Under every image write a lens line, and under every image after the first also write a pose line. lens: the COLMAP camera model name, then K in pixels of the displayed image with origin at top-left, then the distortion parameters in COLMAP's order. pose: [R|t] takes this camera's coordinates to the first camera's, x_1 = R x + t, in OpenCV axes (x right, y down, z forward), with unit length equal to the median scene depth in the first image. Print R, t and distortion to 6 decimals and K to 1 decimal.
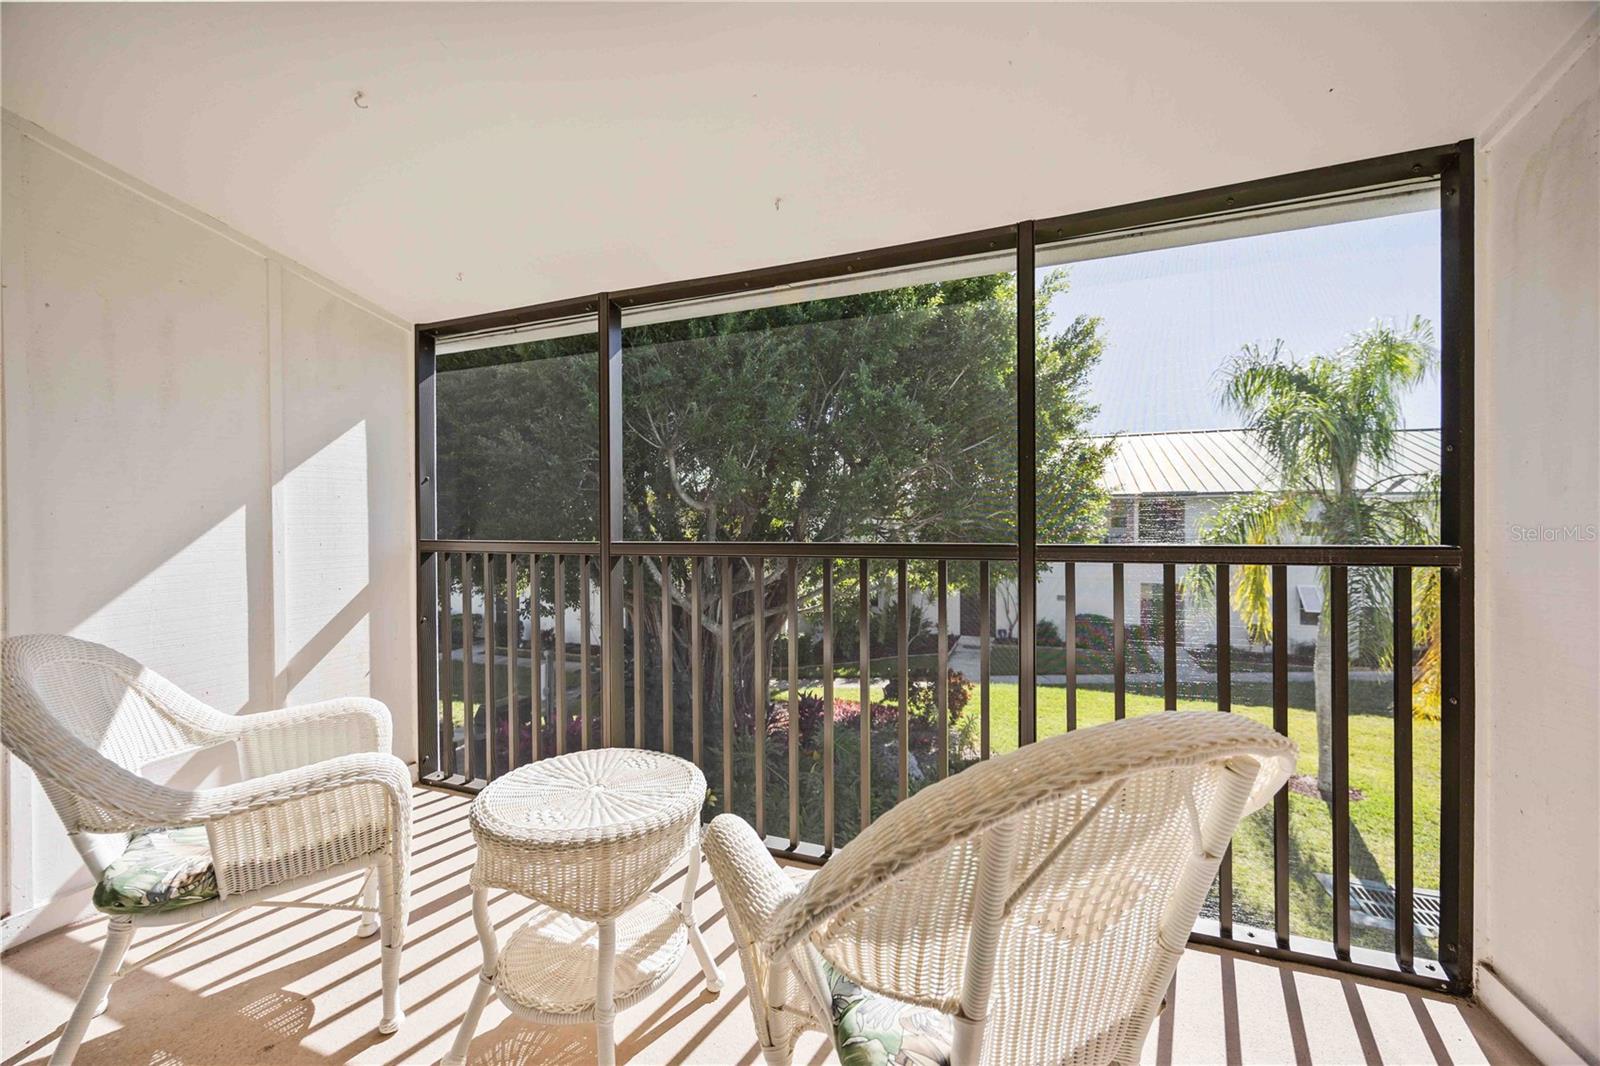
lens RADIAL K [[605.9, 0, 798.8], [0, 605.9, 535.8], [0, 0, 1]] dist [-0.002754, 0.000300]
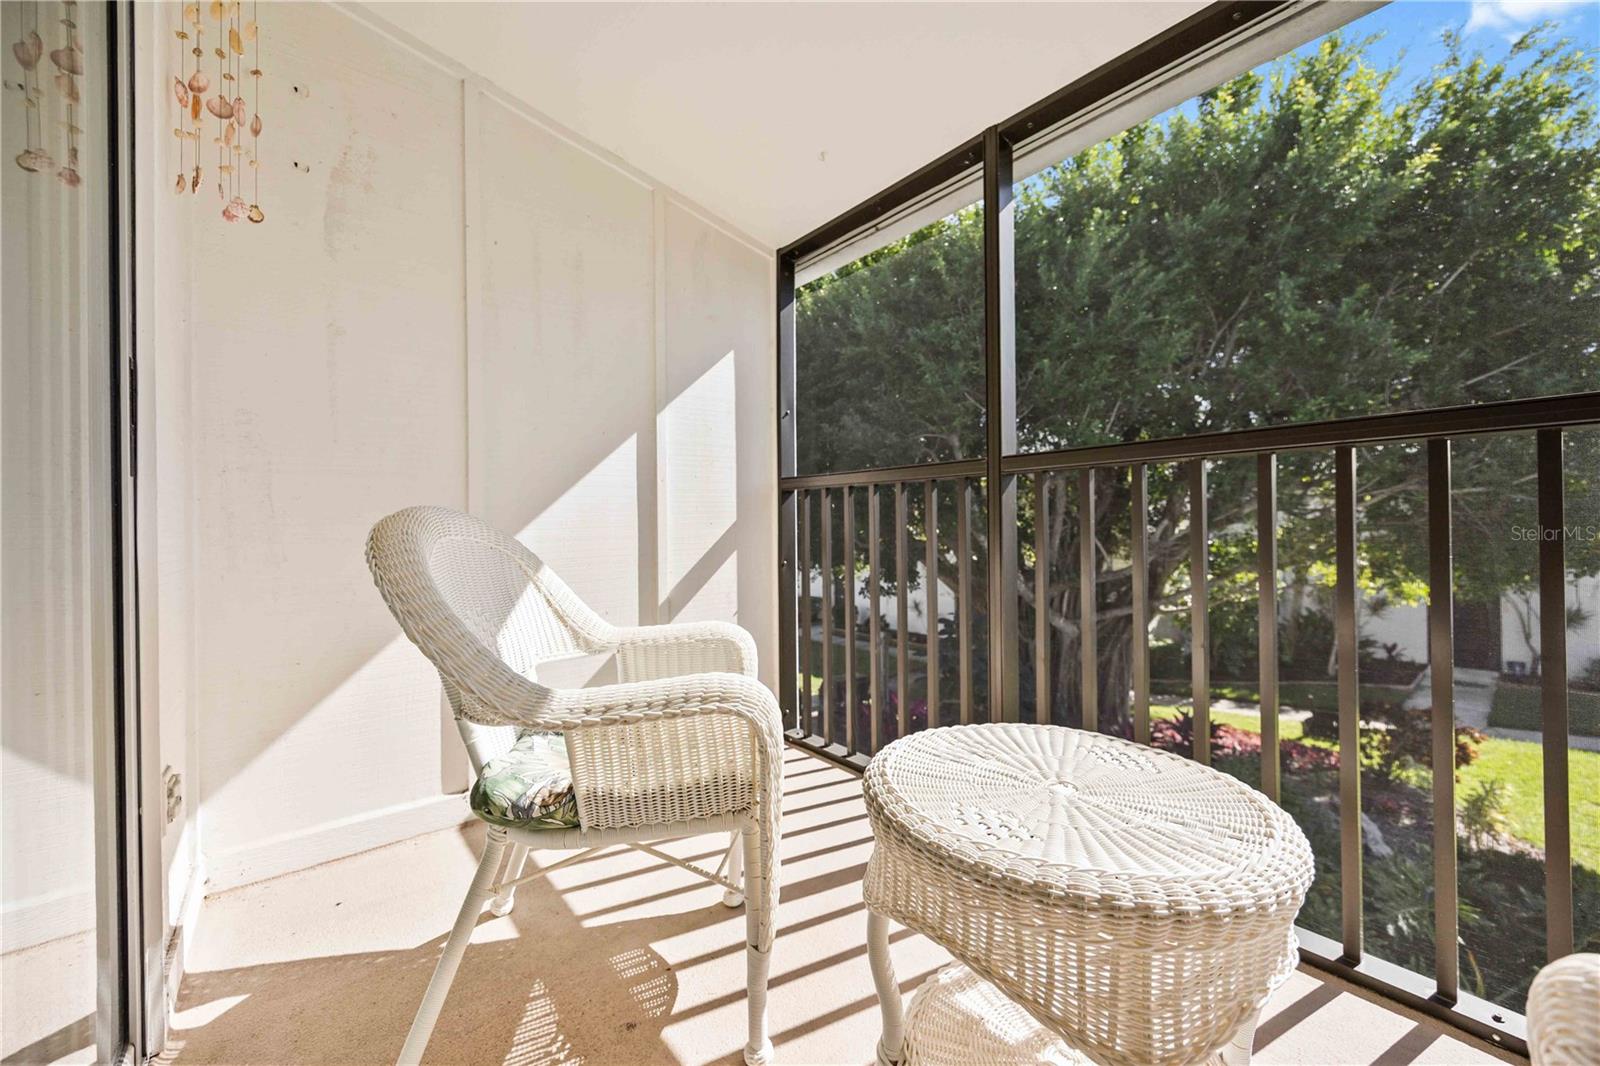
lens RADIAL K [[605.9, 0, 797.6], [0, 605.9, 531.5], [0, 0, 1]] dist [-0.002754, 0.000300]
pose [[0.867810, -0.000323, -0.496896, -0.179554], [-0.001094, 0.999996, -0.002562, 0.120145], [0.496895, 0.002767, 0.867806, 0.259225]]
